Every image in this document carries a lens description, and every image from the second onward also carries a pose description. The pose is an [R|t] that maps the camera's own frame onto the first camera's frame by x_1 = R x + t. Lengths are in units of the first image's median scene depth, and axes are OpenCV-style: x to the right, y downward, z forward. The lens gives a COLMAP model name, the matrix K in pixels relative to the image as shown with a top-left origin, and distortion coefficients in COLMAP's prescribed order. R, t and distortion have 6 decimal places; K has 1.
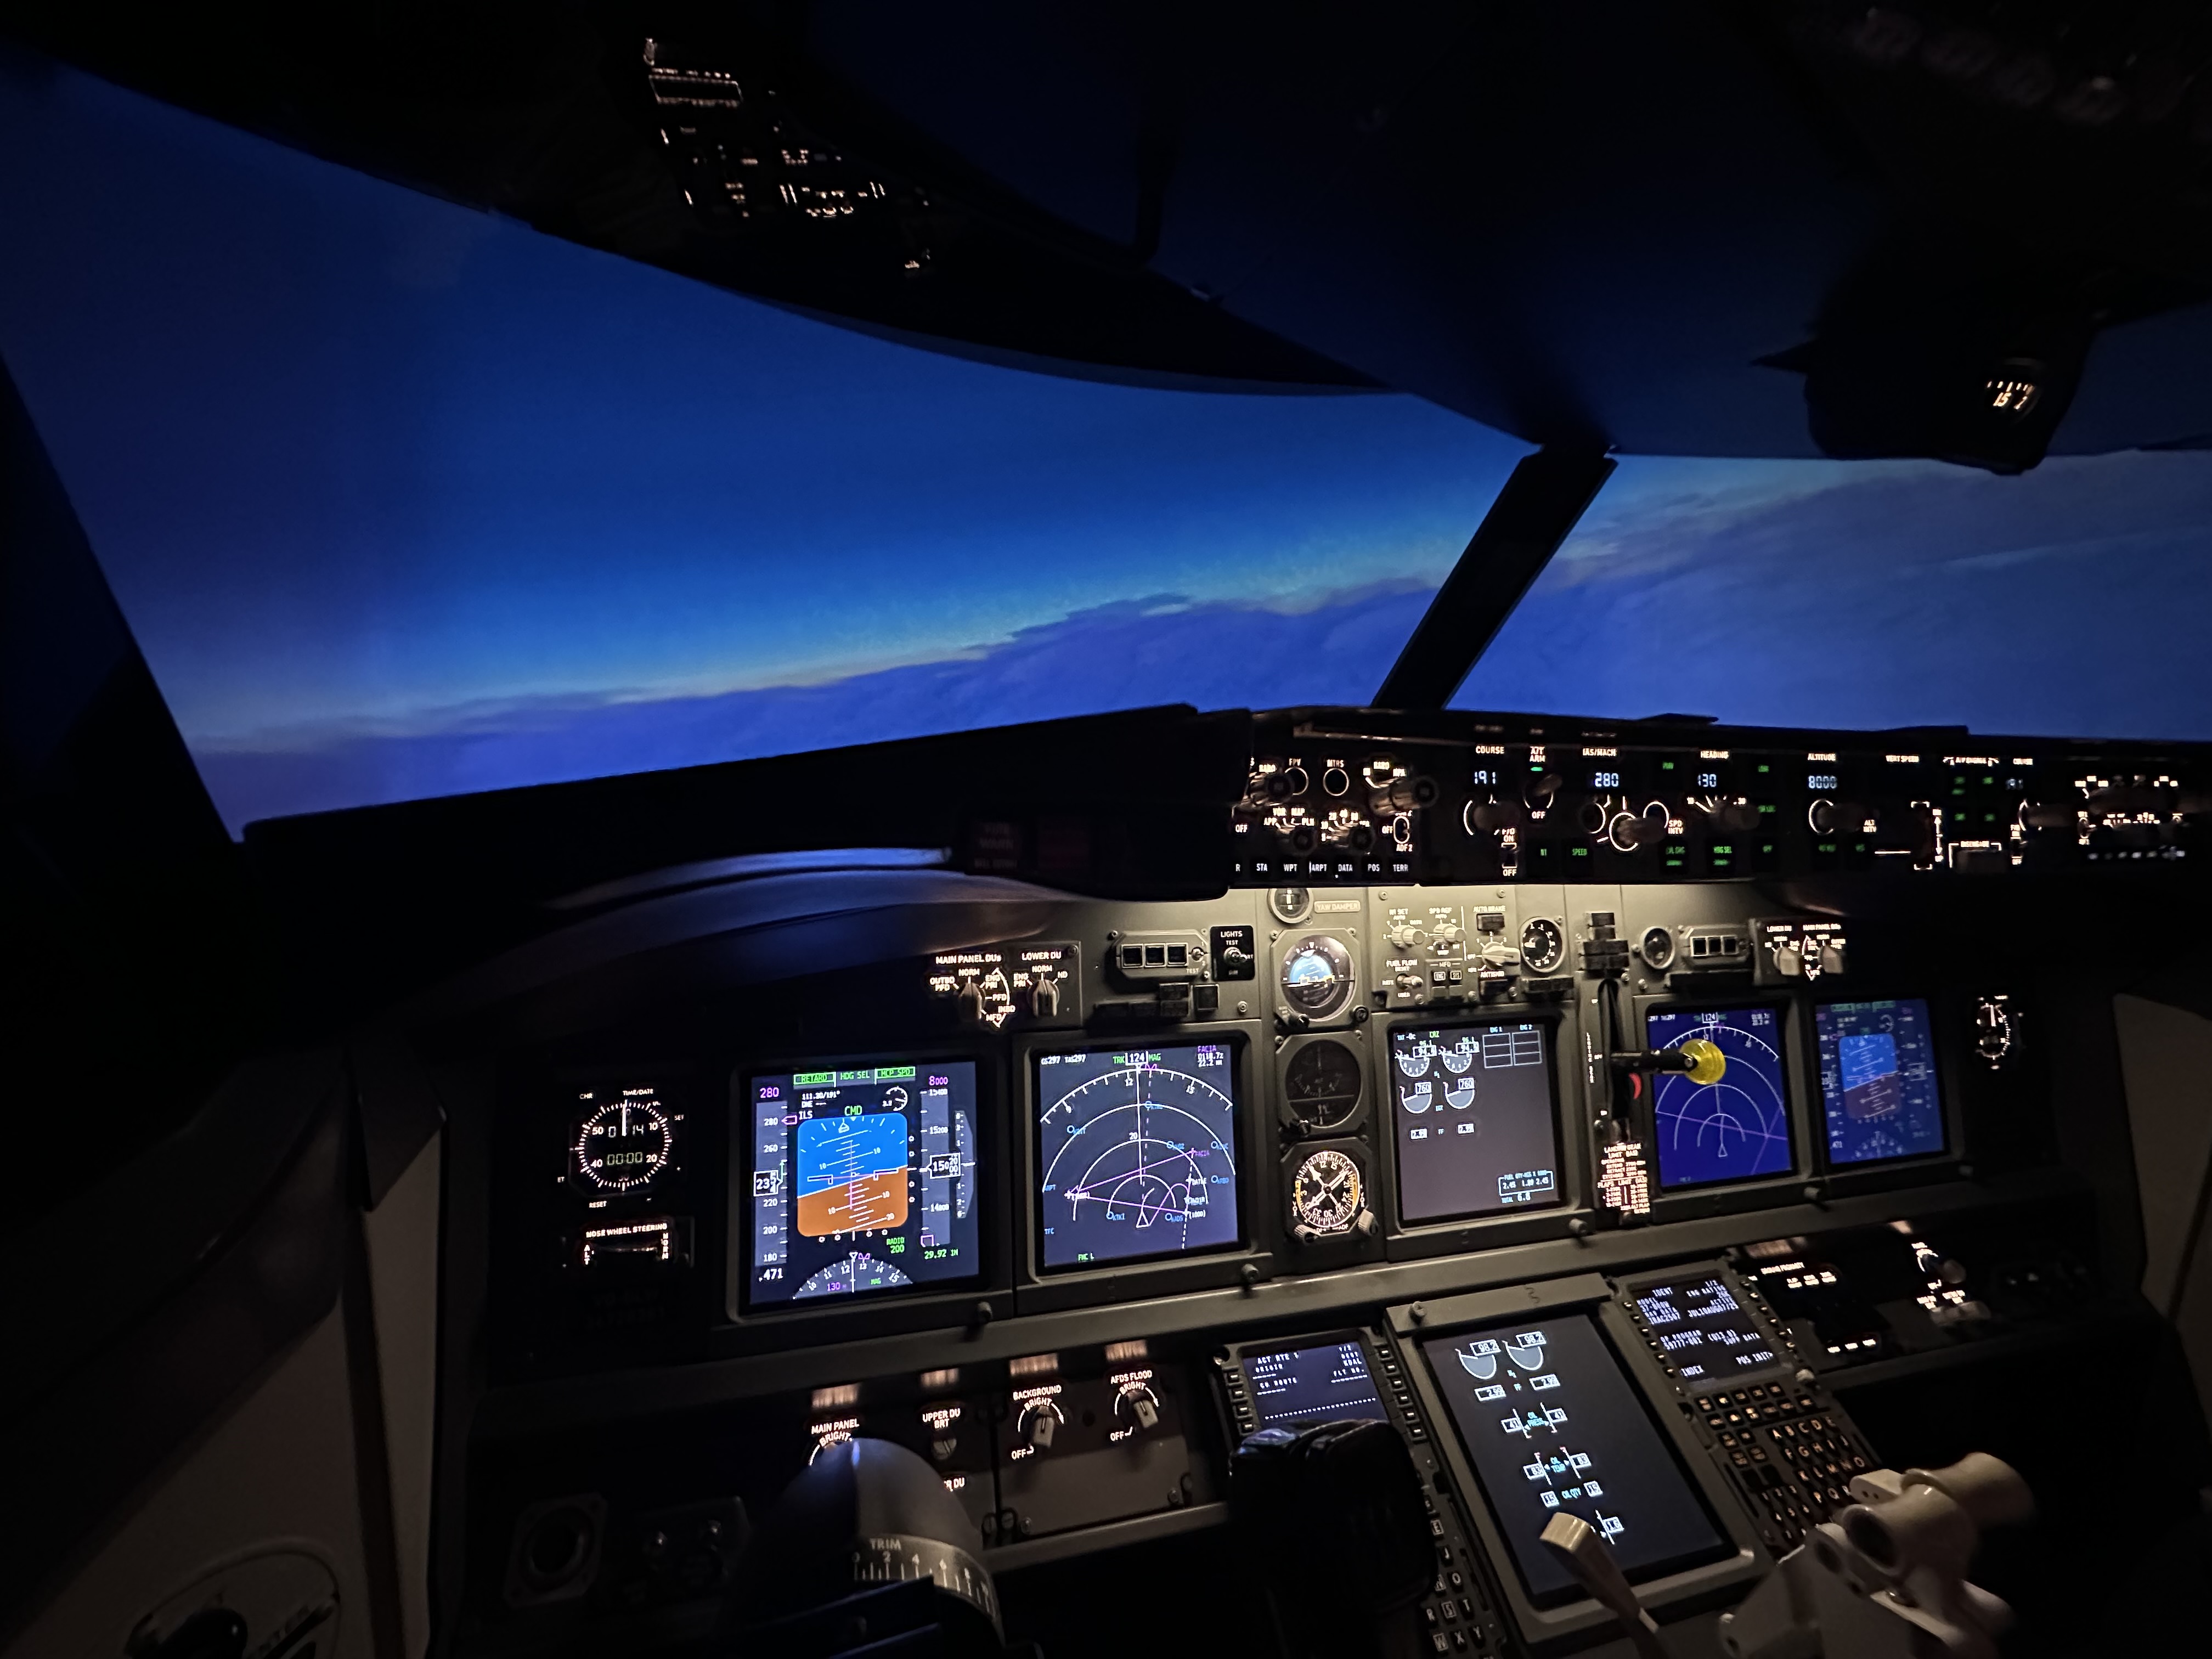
lens RADIAL K [[884.9, 0, 1107.5], [0, 884.9, 826.3], [0, 0, 1]] dist [0.000047, -0.000247]
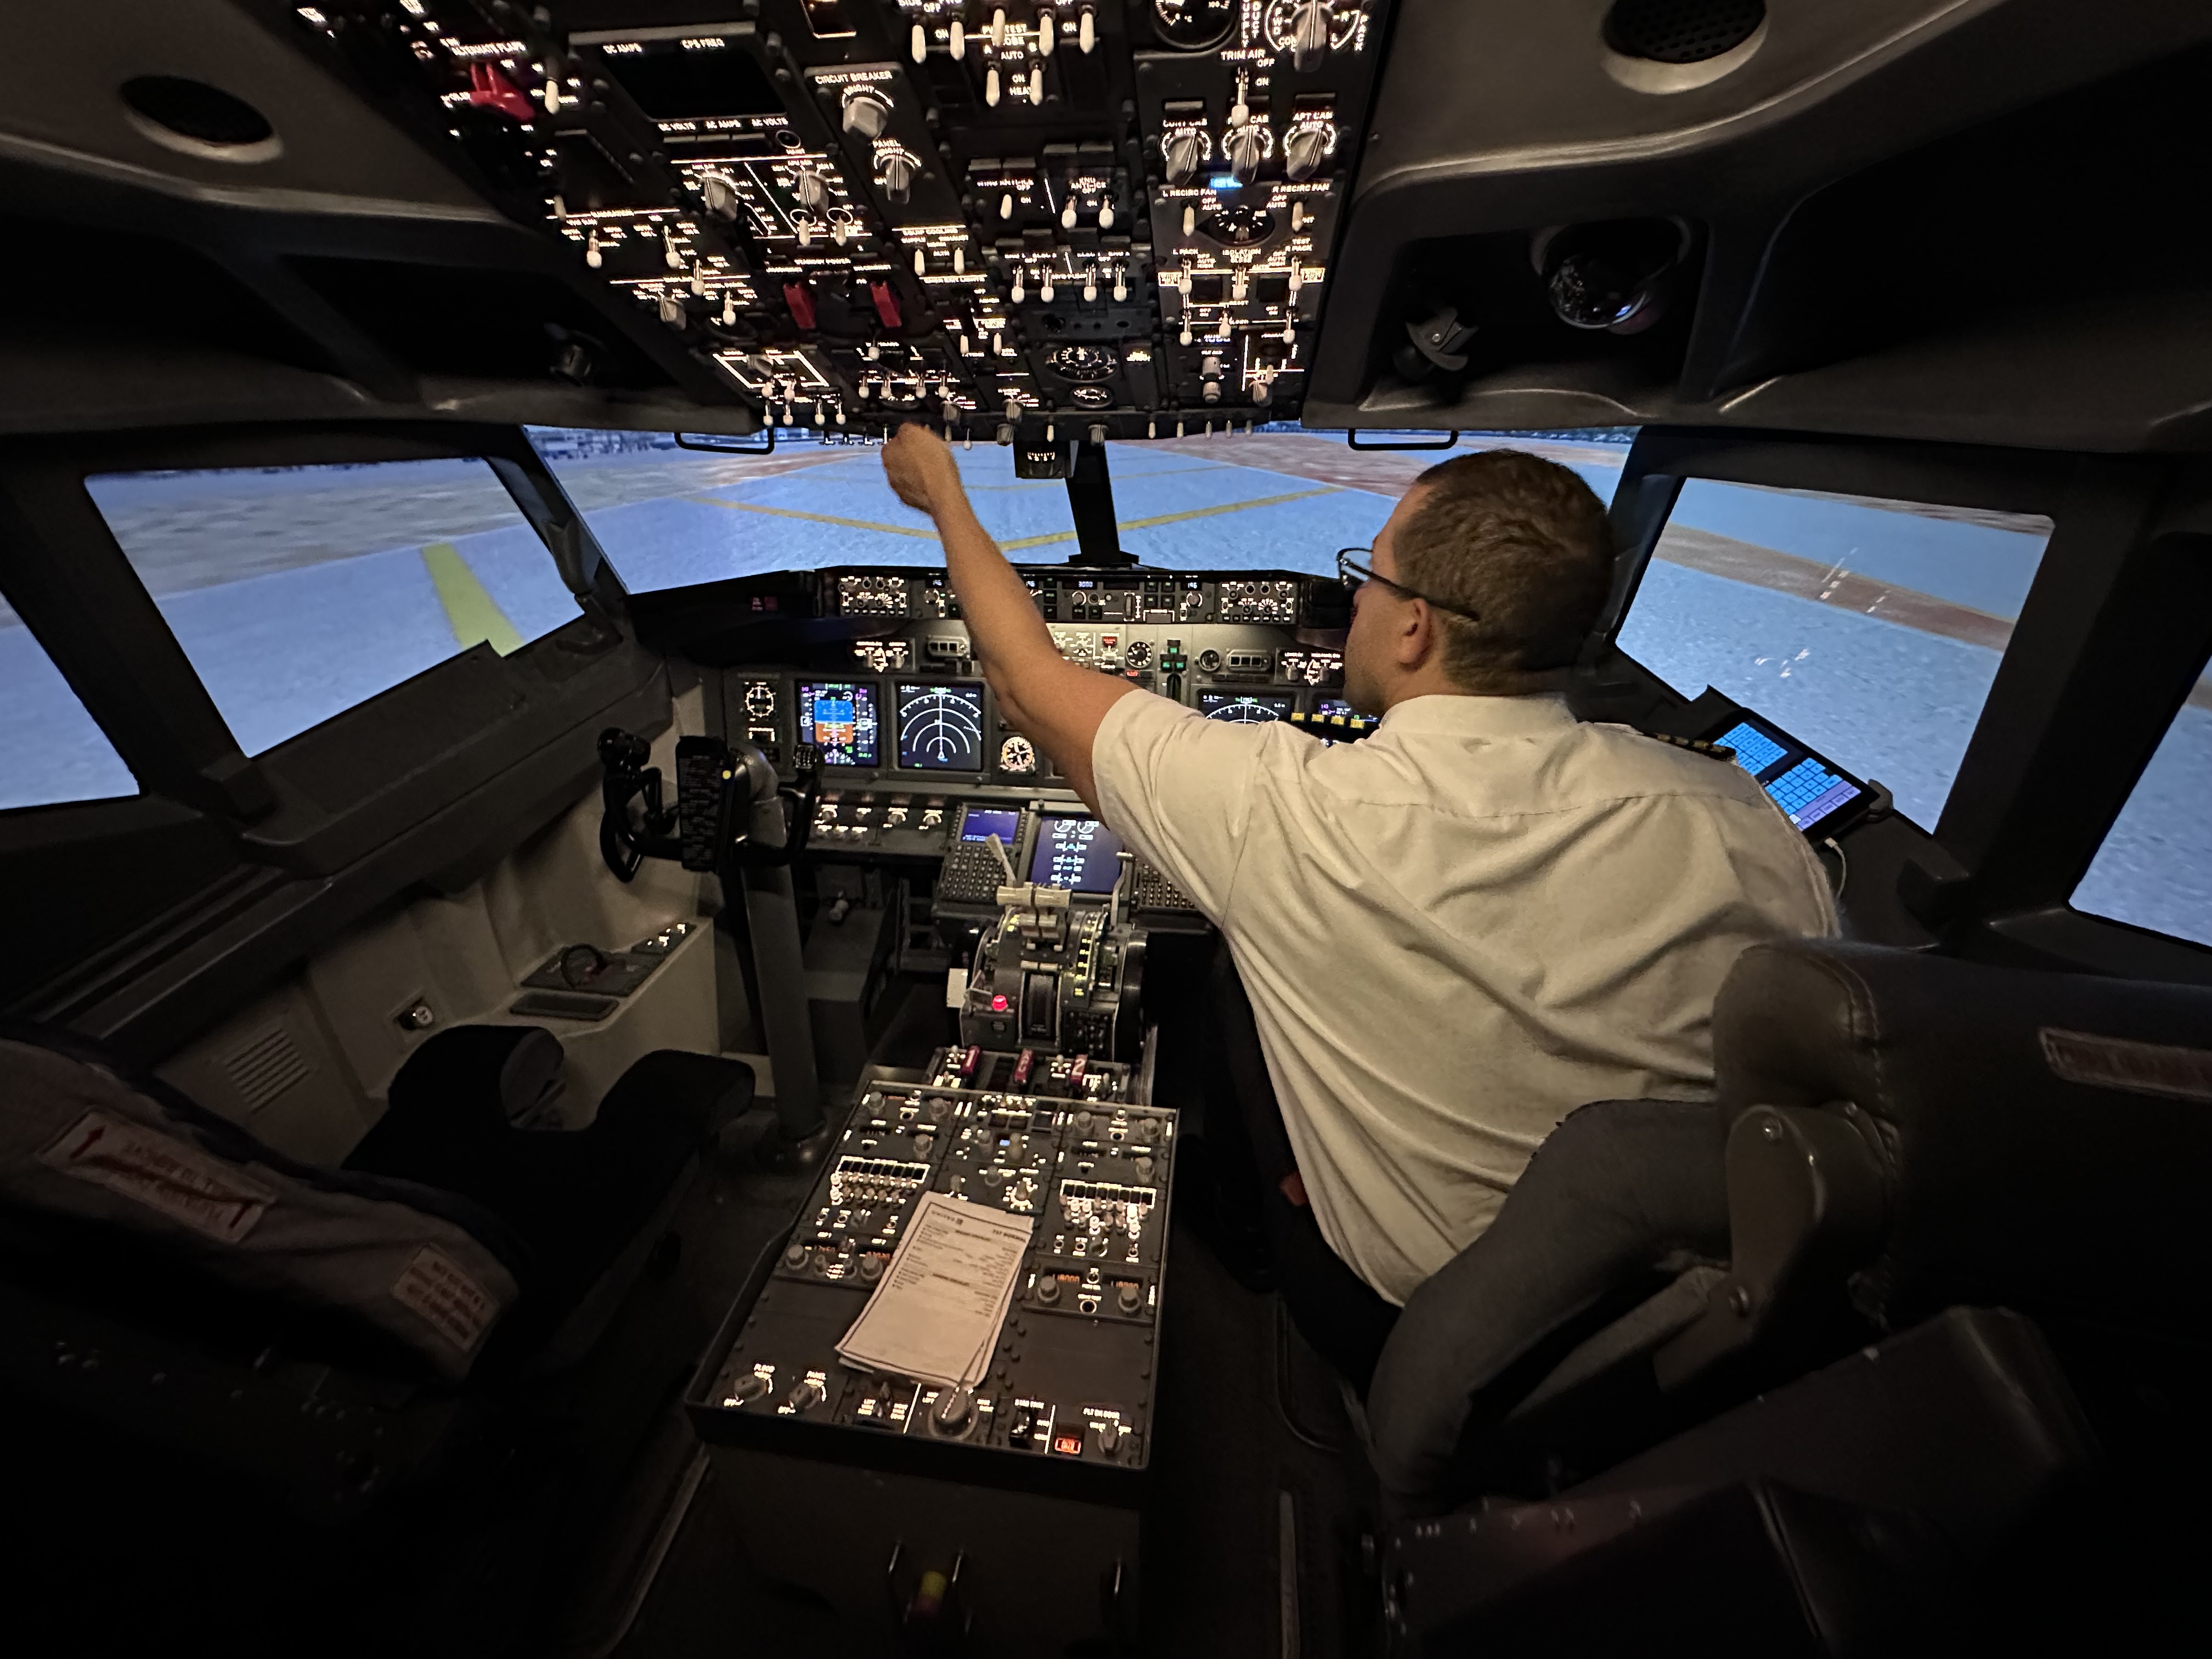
lens RADIAL K [[884.9, 0, 1099.7], [0, 884.9, 828.6], [0, 0, 1]] dist [0.000047, -0.000247]
pose [[0.917194, 0.127631, -0.377446, 1.470214], [-0.008121, 0.953098, 0.302552, -0.116298], [0.398358, -0.274434, 0.875213, -1.092055]]
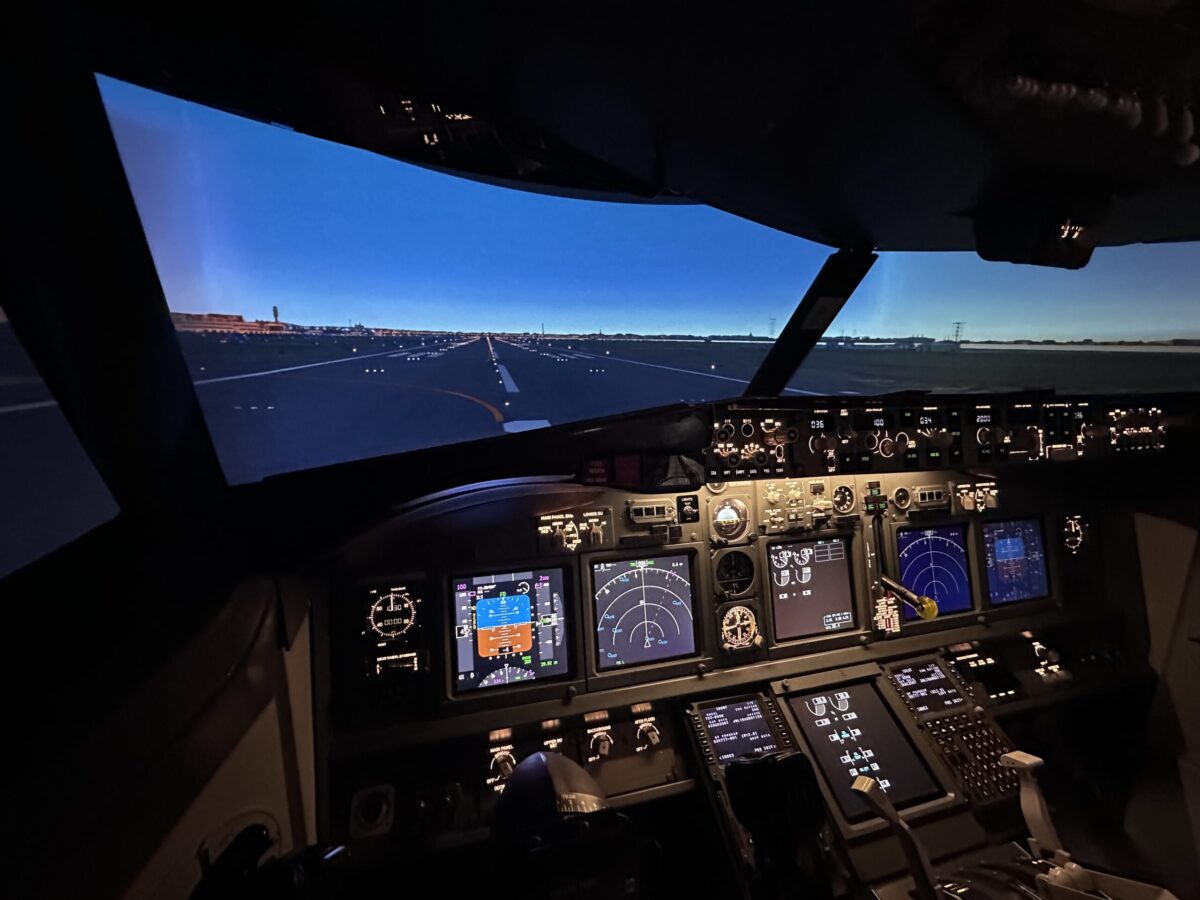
lens RADIAL K [[480.1, 0, 600.9], [0, 480.1, 448.3], [0, 0, 1]] dist [0.000047, -0.000247]
pose [[0.999465, -0.032668, 0.001257, -0.054981], [0.032619, 0.999051, 0.028874, -0.032728], [-0.002199, -0.028817, 0.999582, -0.076078]]
